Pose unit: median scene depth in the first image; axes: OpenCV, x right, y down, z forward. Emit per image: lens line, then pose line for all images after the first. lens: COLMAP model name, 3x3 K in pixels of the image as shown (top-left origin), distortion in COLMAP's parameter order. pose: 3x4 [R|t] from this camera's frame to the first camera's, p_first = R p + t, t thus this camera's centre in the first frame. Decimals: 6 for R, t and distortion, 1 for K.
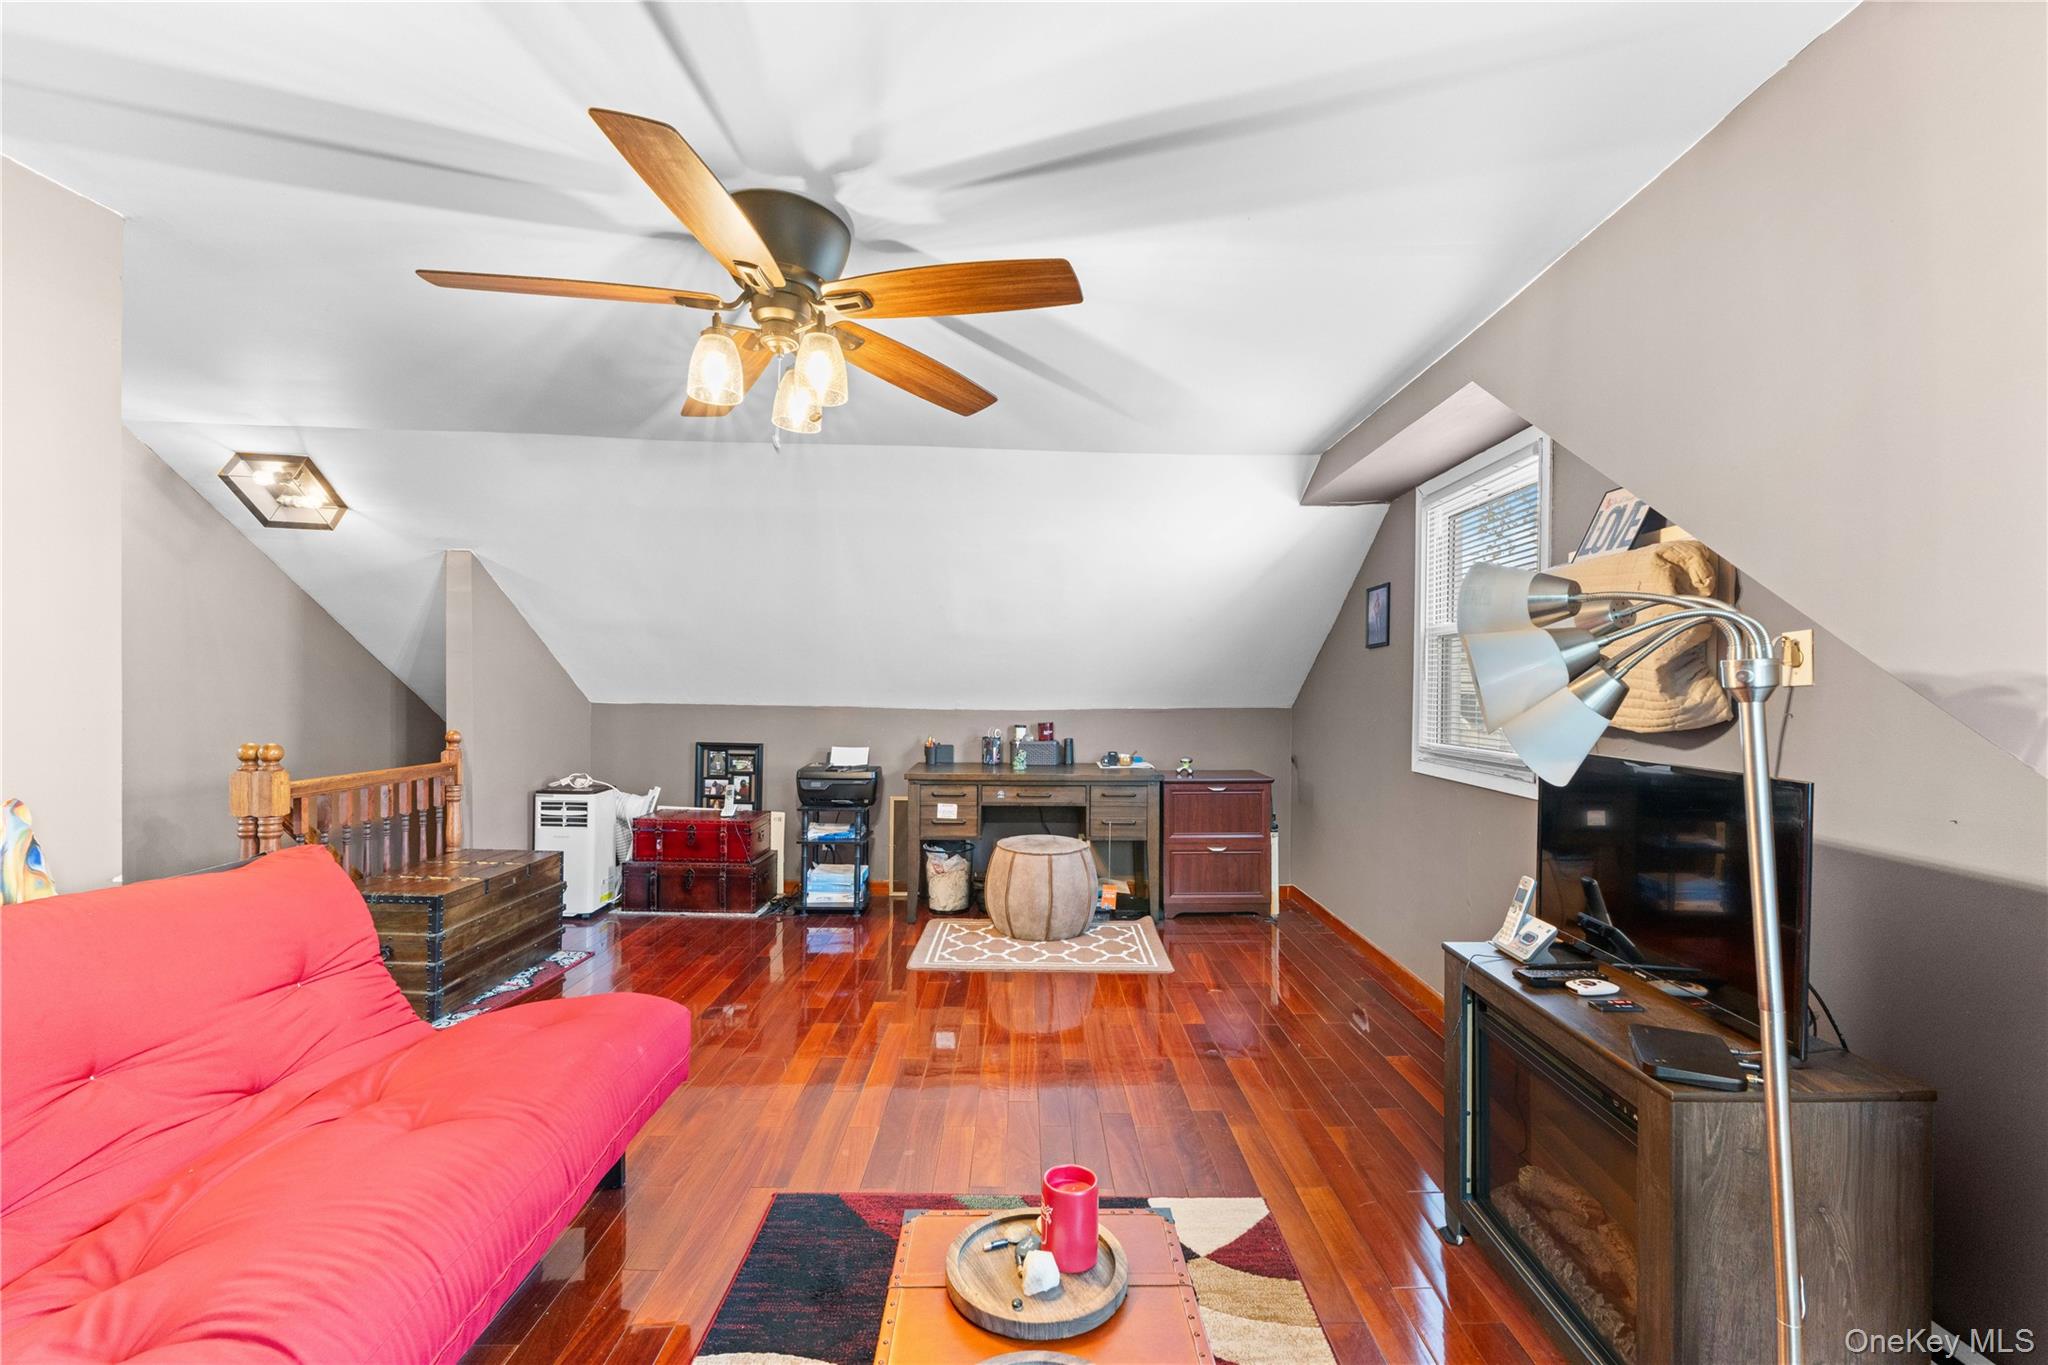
lens RADIAL K [[838.3, 0, 1025.0], [0, 838.3, 690.5], [0, 0, 1]] dist [0.000533, -0.000561]
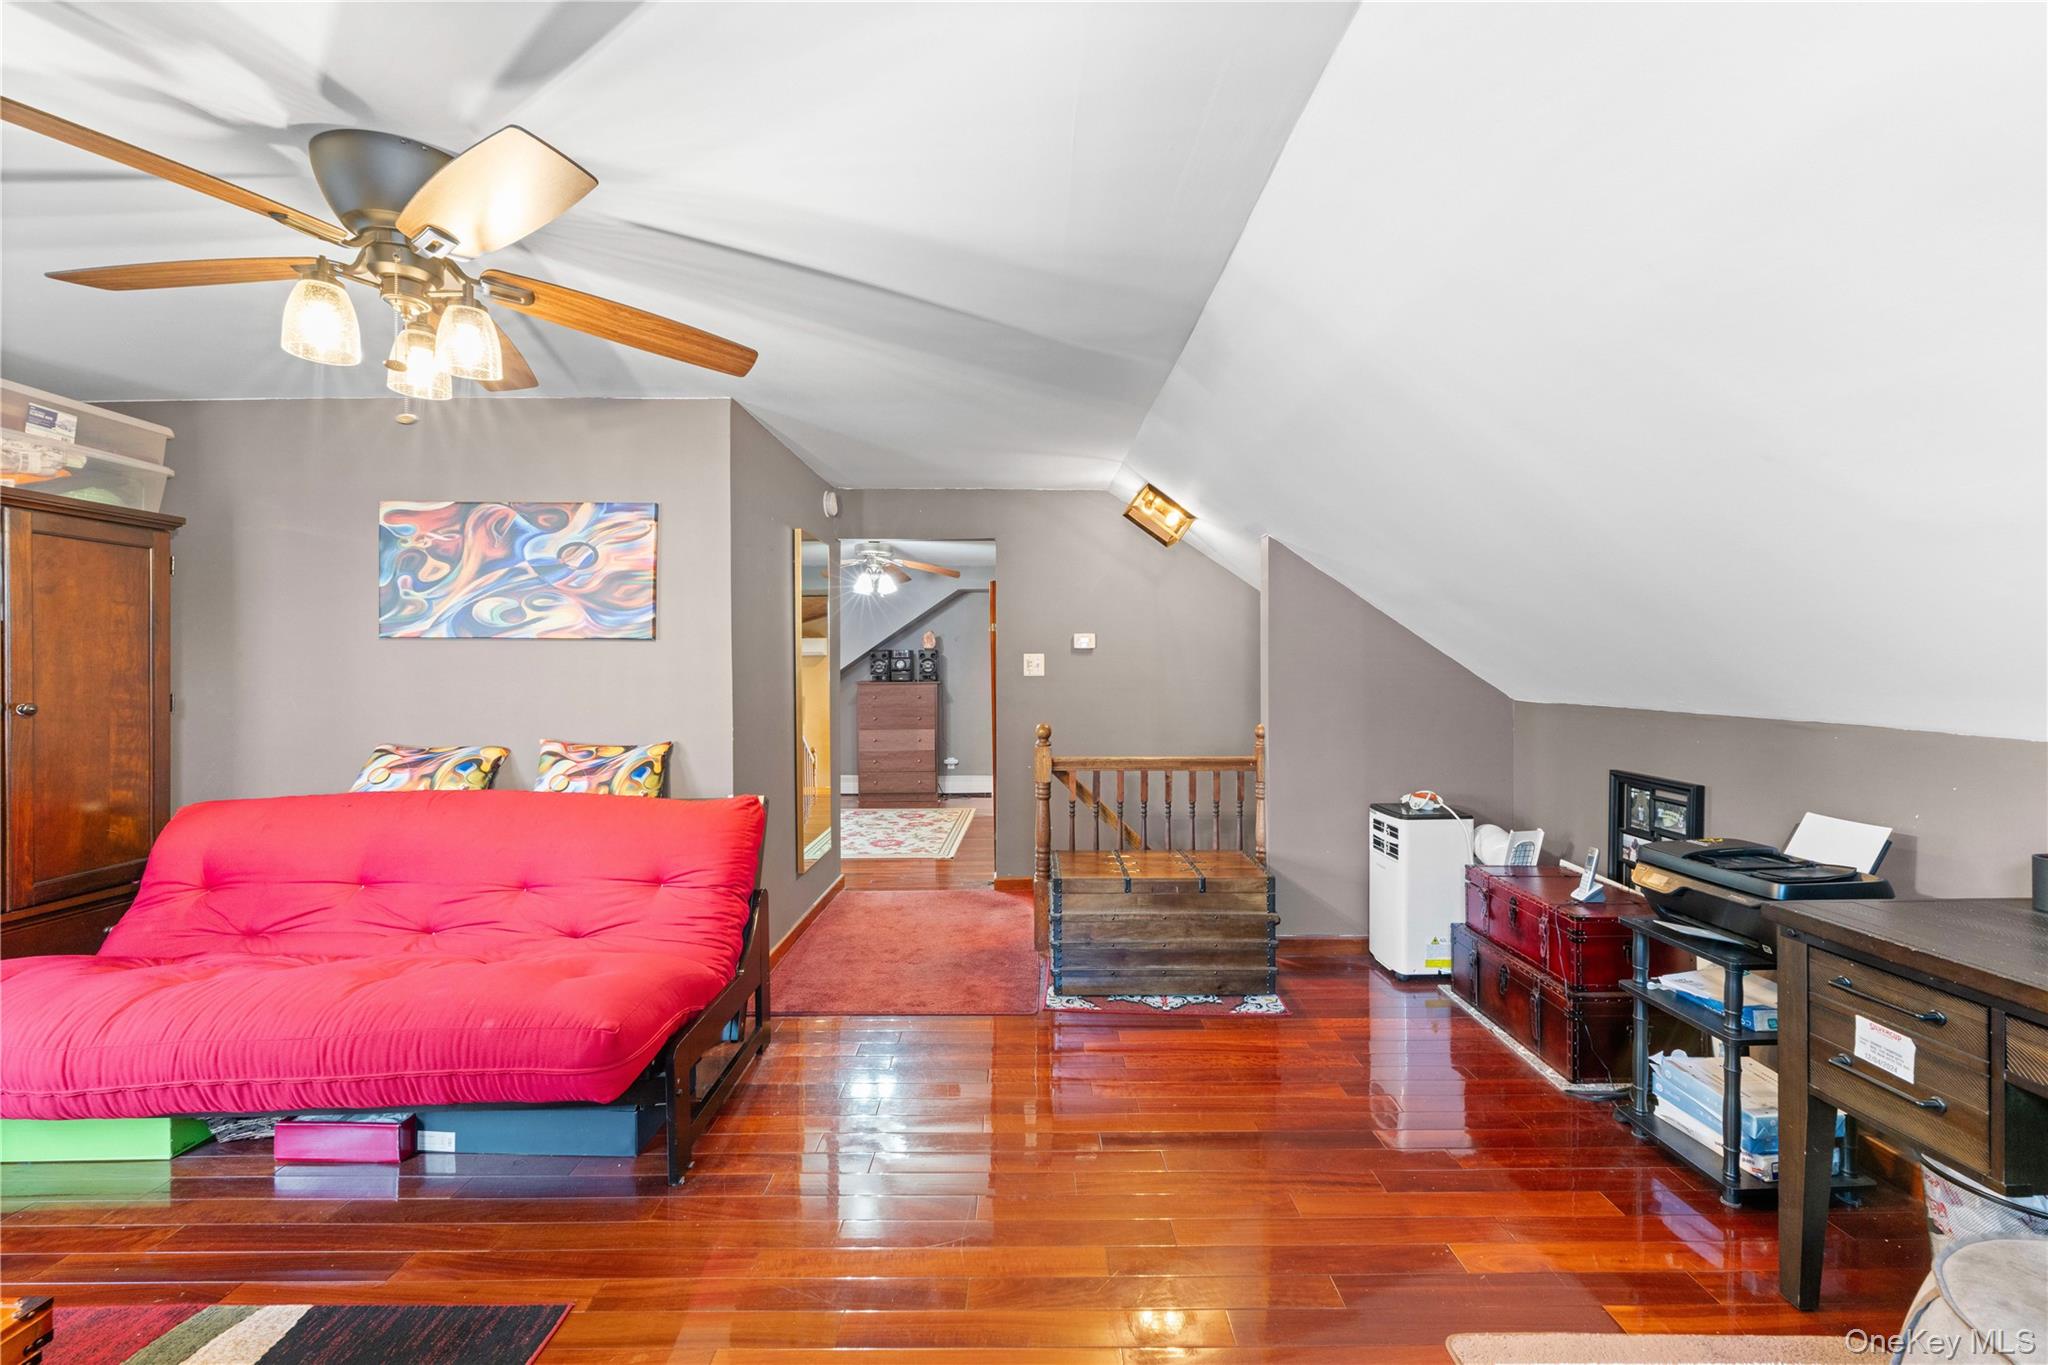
lens RADIAL K [[838.3, 0, 1032.3], [0, 838.3, 674.0], [0, 0, 1]] dist [0.000533, -0.000561]
pose [[0.016038, -0.002851, -0.999867, 0.241670], [-0.003004, 0.999991, -0.002900, -0.005635], [0.999867, 0.003050, 0.016029, 0.648642]]
